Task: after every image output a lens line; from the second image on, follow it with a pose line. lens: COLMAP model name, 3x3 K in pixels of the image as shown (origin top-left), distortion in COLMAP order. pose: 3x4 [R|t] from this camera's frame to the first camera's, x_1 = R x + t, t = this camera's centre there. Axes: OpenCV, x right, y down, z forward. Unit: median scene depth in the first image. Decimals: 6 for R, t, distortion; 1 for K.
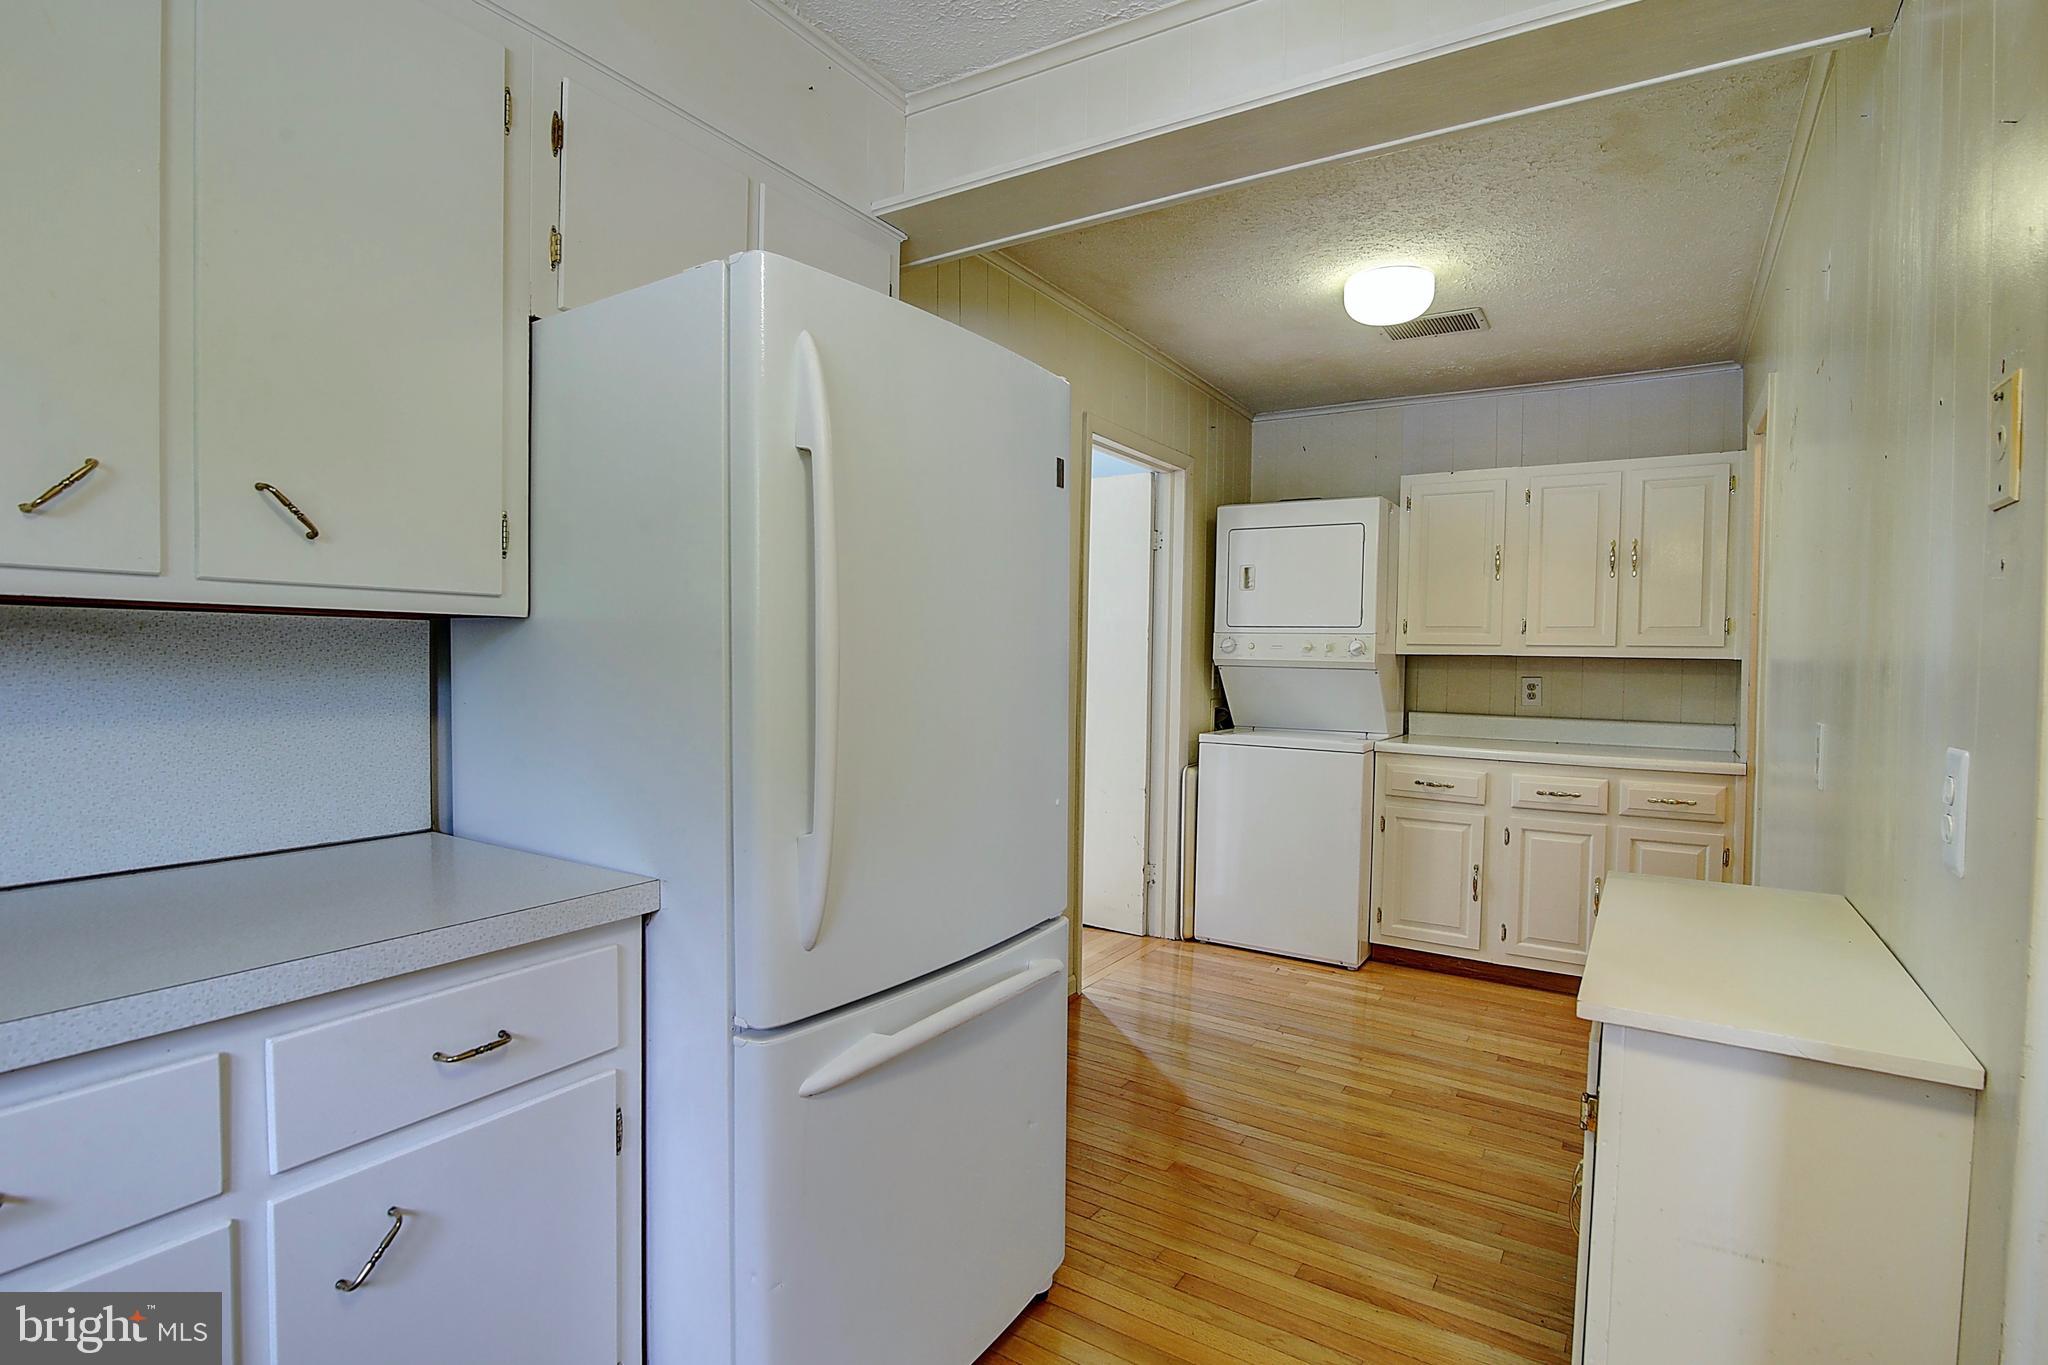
lens RADIAL K [[983.2, 0, 1022.4], [0, 983.2, 695.2], [0, 0, 1]] dist [-0.028516, 0.000048]
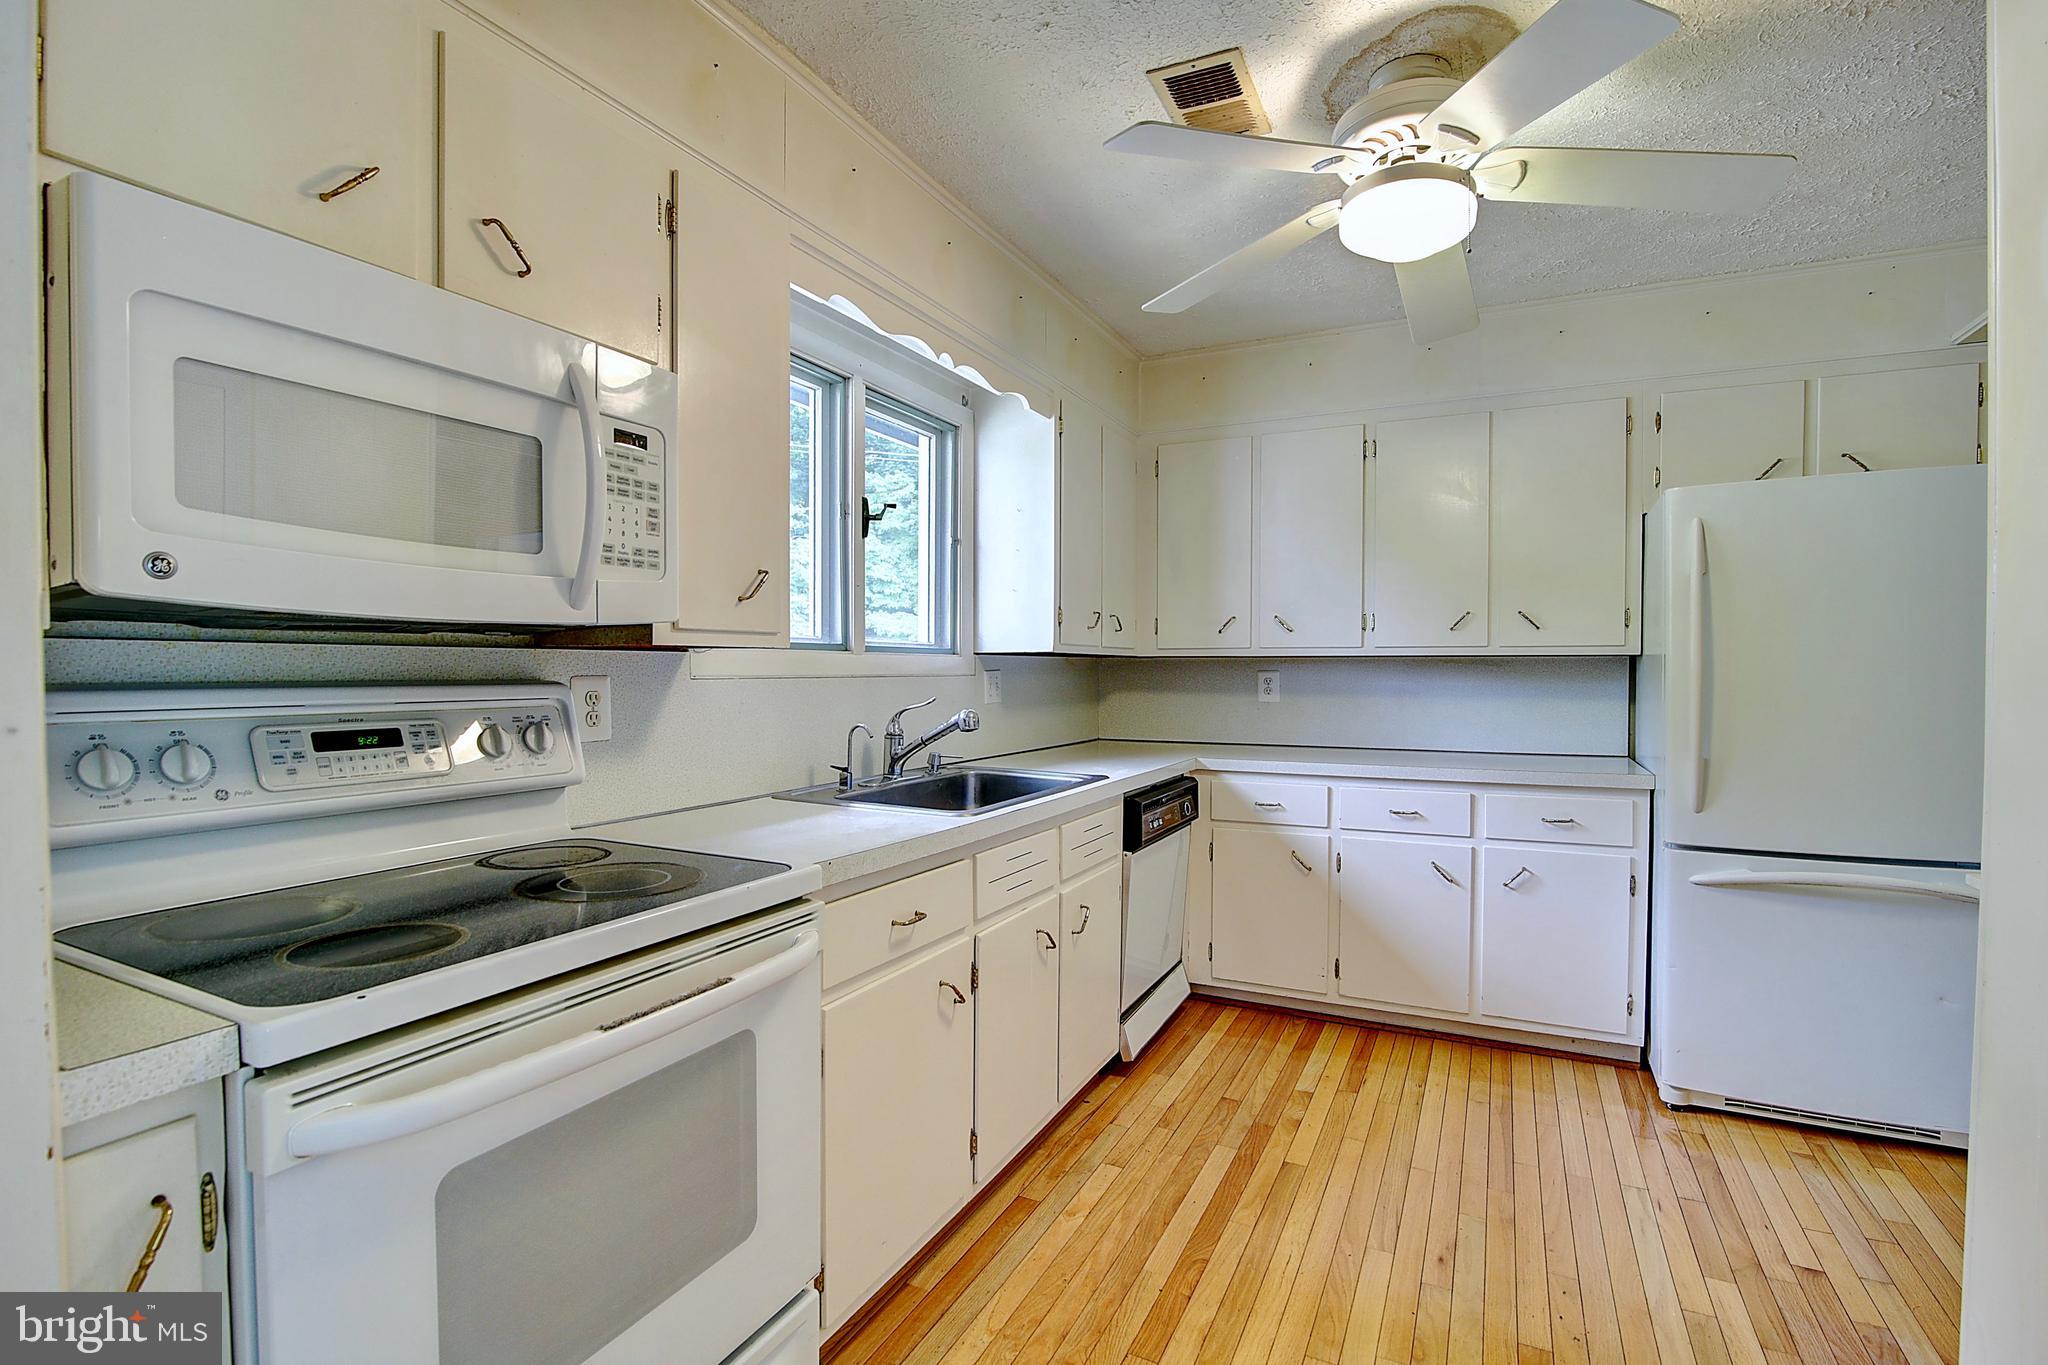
lens RADIAL K [[939.0, 0, 1025.7], [0, 939.0, 690.3], [0, 0, 1]] dist [-0.018597, 0.002156]
pose [[0.102910, 0.005017, -0.994678, 1.572468], [-0.036282, 0.999341, 0.001287, 0.050595], [0.994029, 0.035957, 0.103025, -0.616558]]
